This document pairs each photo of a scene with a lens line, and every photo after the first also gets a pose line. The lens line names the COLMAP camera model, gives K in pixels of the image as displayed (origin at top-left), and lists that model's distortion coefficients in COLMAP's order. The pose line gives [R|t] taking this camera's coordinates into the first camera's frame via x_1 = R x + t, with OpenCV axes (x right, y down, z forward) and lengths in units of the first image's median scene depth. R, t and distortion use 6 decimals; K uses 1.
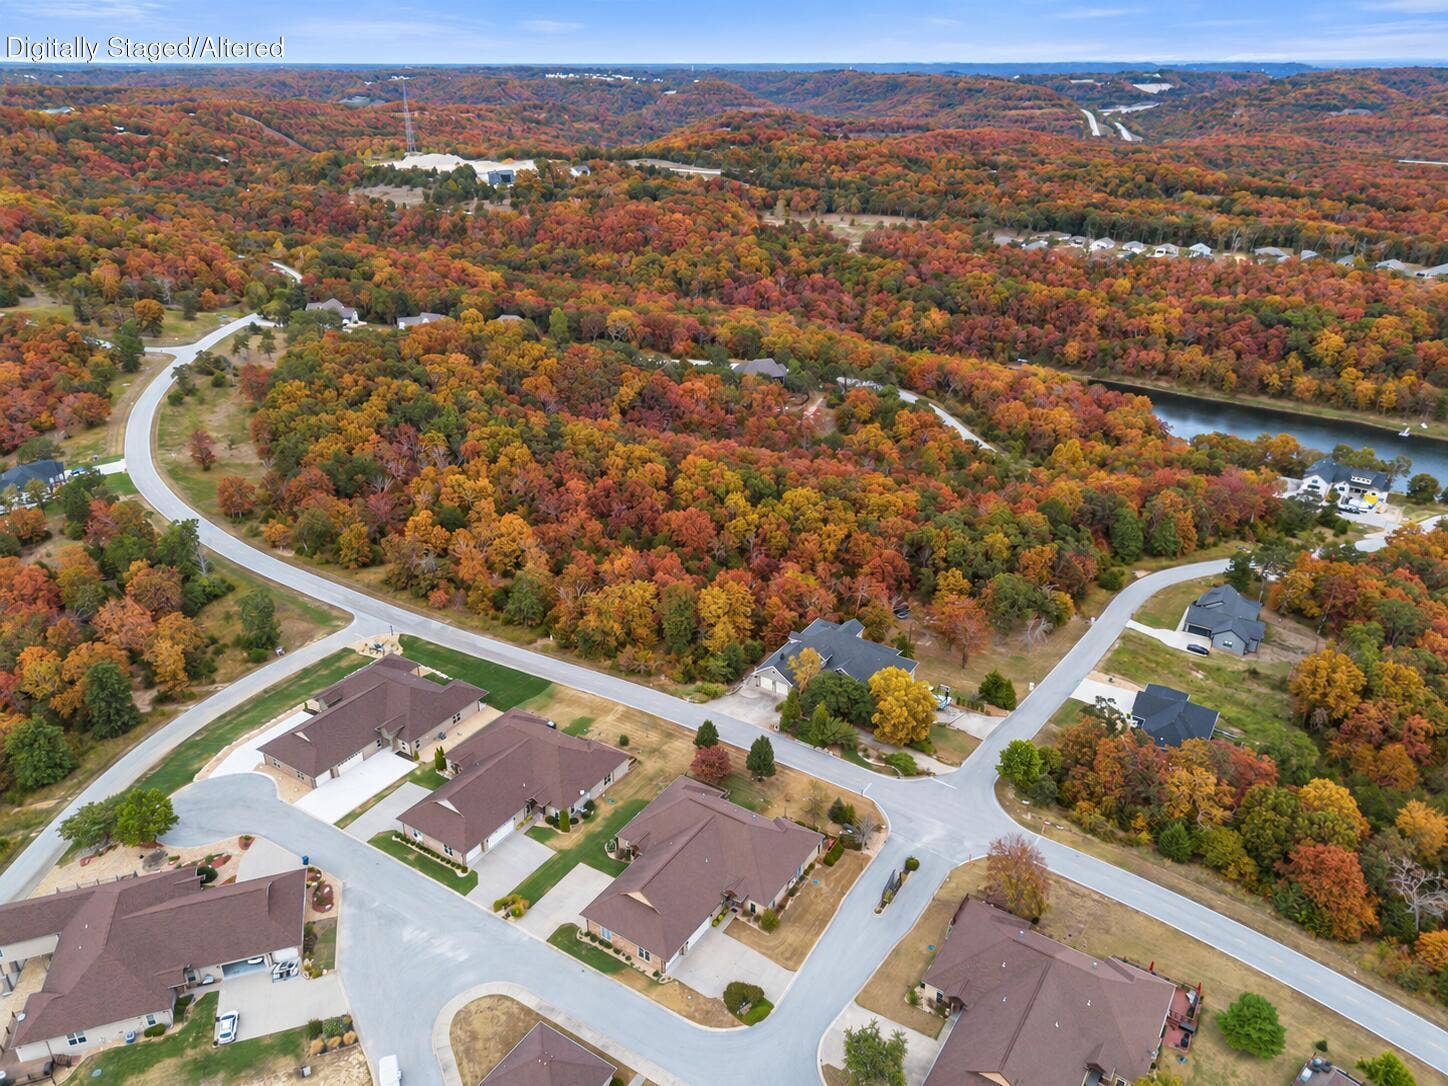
lens RADIAL K [[1007.4, 0, 724.0], [0, 1007.4, 543.0], [0, 0, 1]] dist [0.031205, -0.000250]
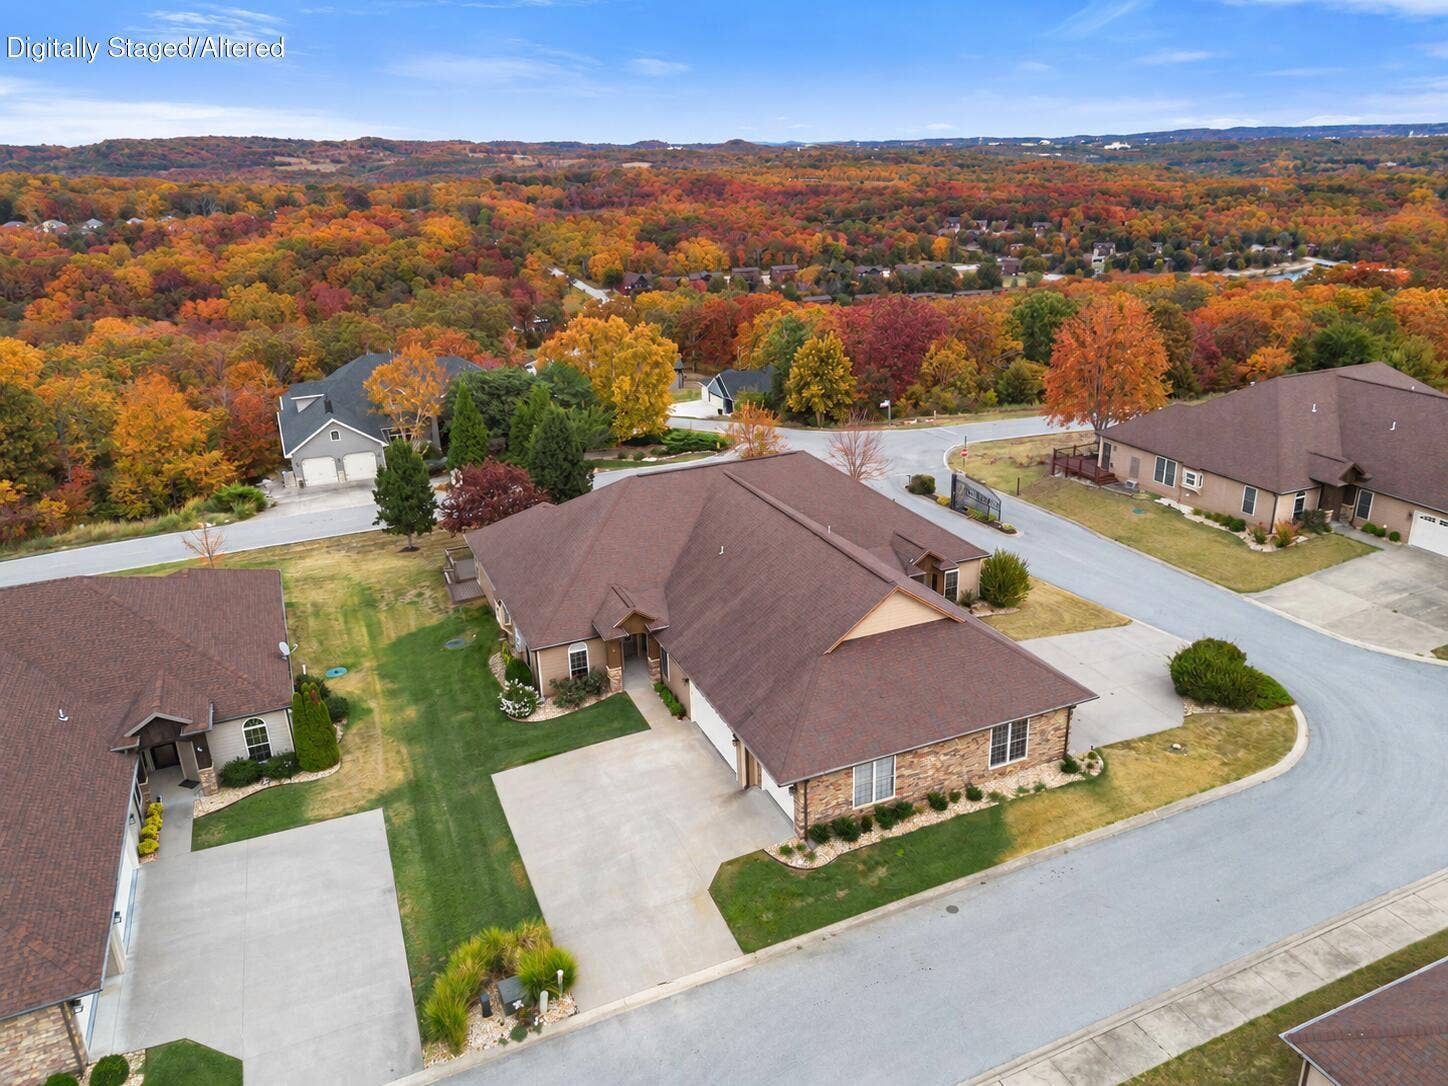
lens RADIAL K [[1027.8, 0, 747.7], [0, 1027.8, 509.1], [0, 0, 1]] dist [0.065361, -0.059754]
pose [[0.531882, -0.291142, 0.795197, -0.291553], [0.369229, 0.924810, 0.091631, 0.227169], [-0.762084, 0.244873, 0.599387, 0.693582]]
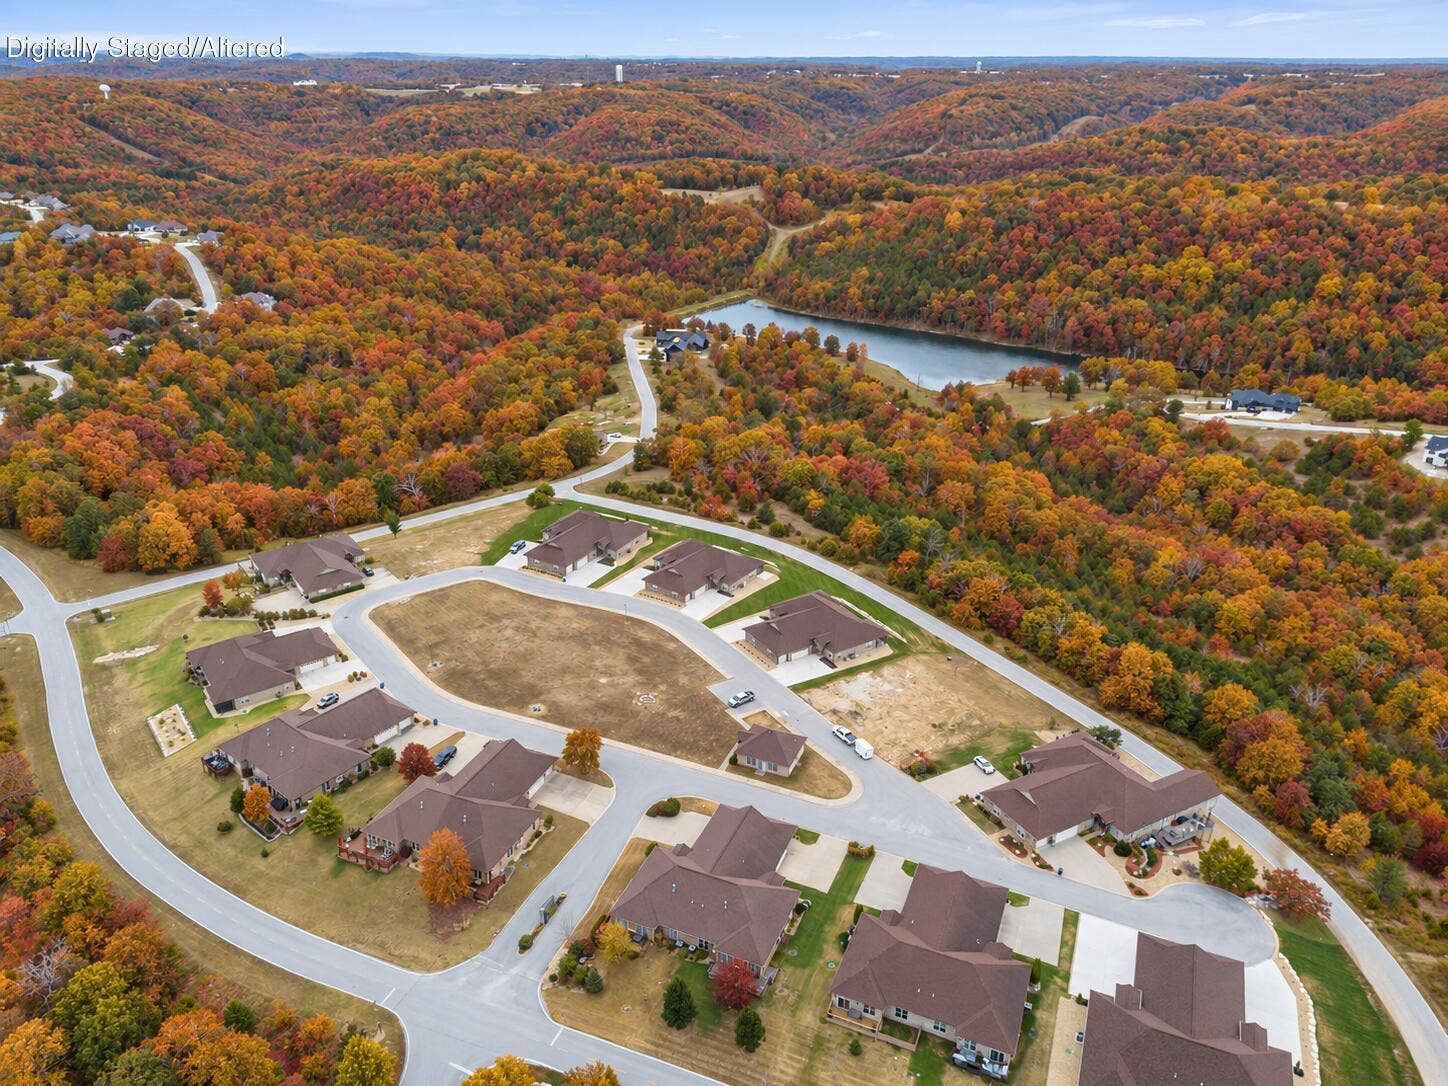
lens RADIAL K [[1007.4, 0, 724.0], [0, 1007.4, 543.0], [0, 0, 1]] dist [0.031205, -0.000250]
pose [[-0.986556, 0.070143, -0.147606, 0.100371], [-0.068770, 0.641159, 0.764321, -0.724448], [0.148251, 0.764196, -0.627715, 1.285626]]
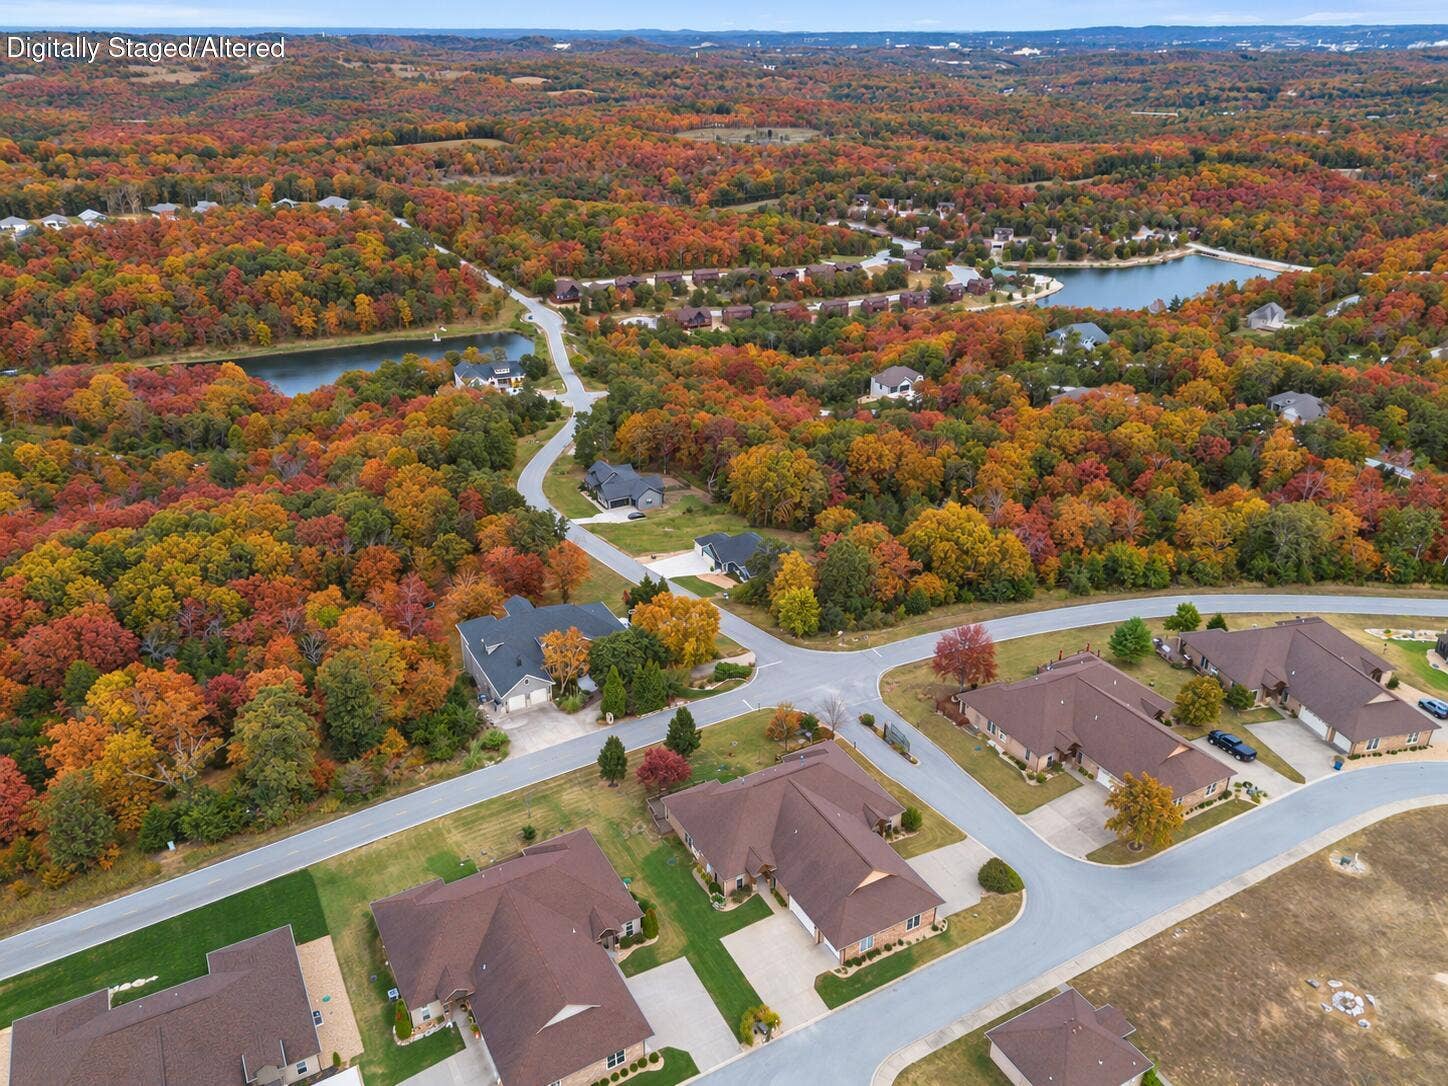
lens RADIAL K [[1057.3, 0, 724.0], [0, 1057.3, 543.0], [0, 0, 1]] dist [0.033061, -0.004646]
pose [[0.470281, -0.379877, 0.796573, -0.612357], [0.372149, 0.903801, 0.211303, -0.110709], [-0.800213, 0.197072, 0.566412, 0.451694]]
